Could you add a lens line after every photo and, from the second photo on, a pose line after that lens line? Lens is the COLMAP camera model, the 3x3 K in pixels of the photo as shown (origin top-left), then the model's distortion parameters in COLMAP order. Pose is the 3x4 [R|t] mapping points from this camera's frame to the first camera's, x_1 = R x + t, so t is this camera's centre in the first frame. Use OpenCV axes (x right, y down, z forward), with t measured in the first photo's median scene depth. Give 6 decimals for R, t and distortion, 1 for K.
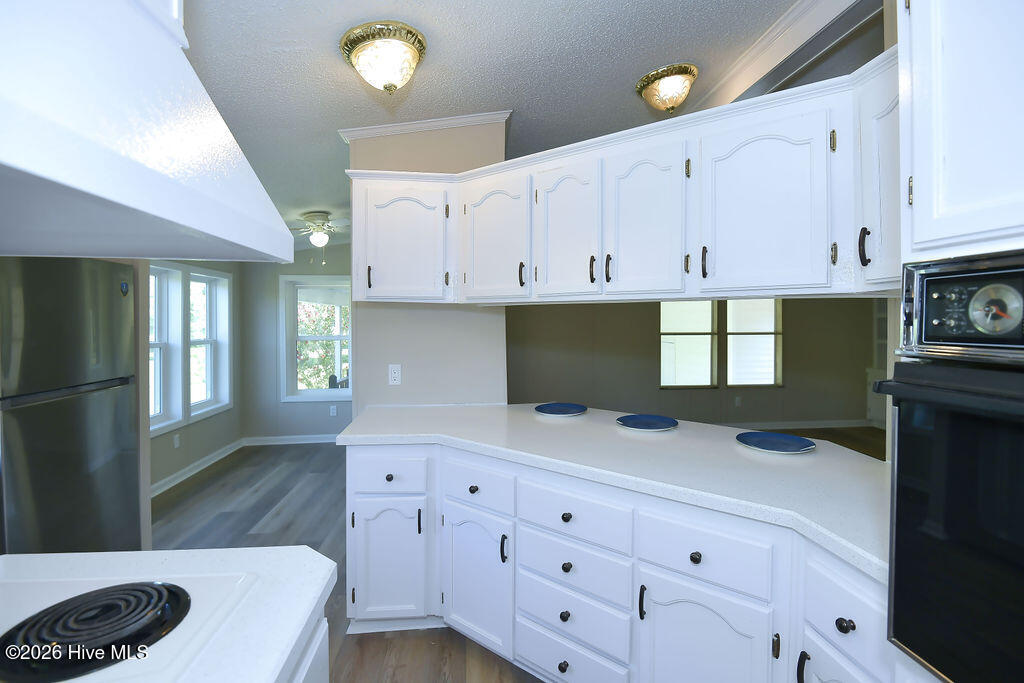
lens RADIAL K [[488.4, 0, 509.5], [0, 488.4, 321.3], [0, 0, 1]] dist [-0.027837, -0.000073]
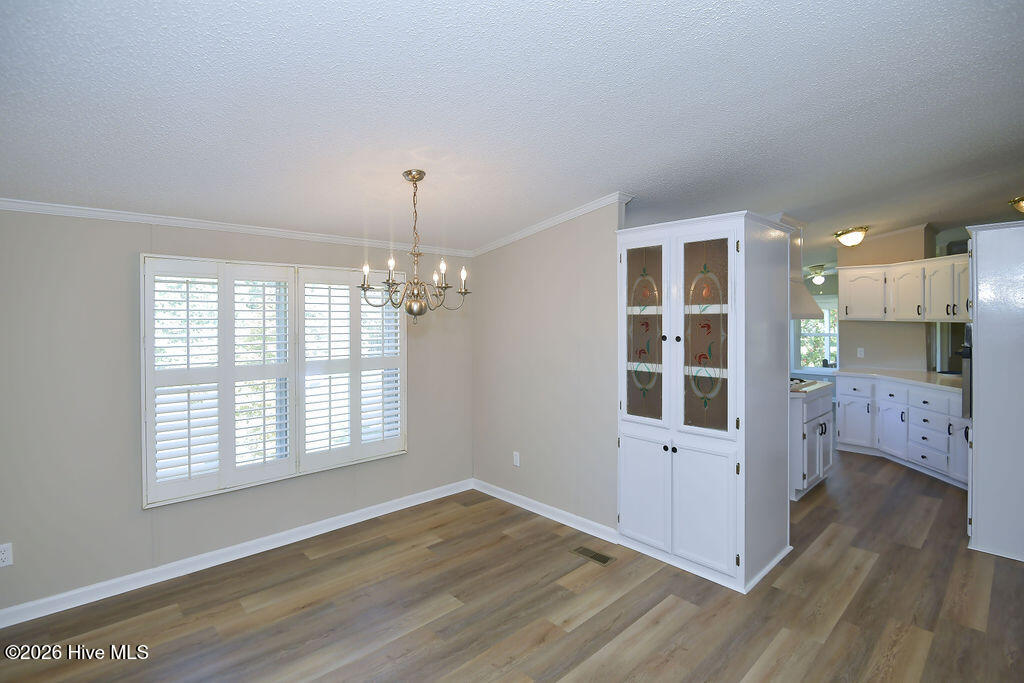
lens RADIAL K [[488.4, 0, 509.5], [0, 488.4, 321.3], [0, 0, 1]] dist [-0.027837, -0.000073]
pose [[0.609907, 0.003710, -0.792464, 0.510605], [0.003340, 0.999968, 0.007252, -0.051611], [0.792466, -0.007070, 0.609875, -1.554715]]
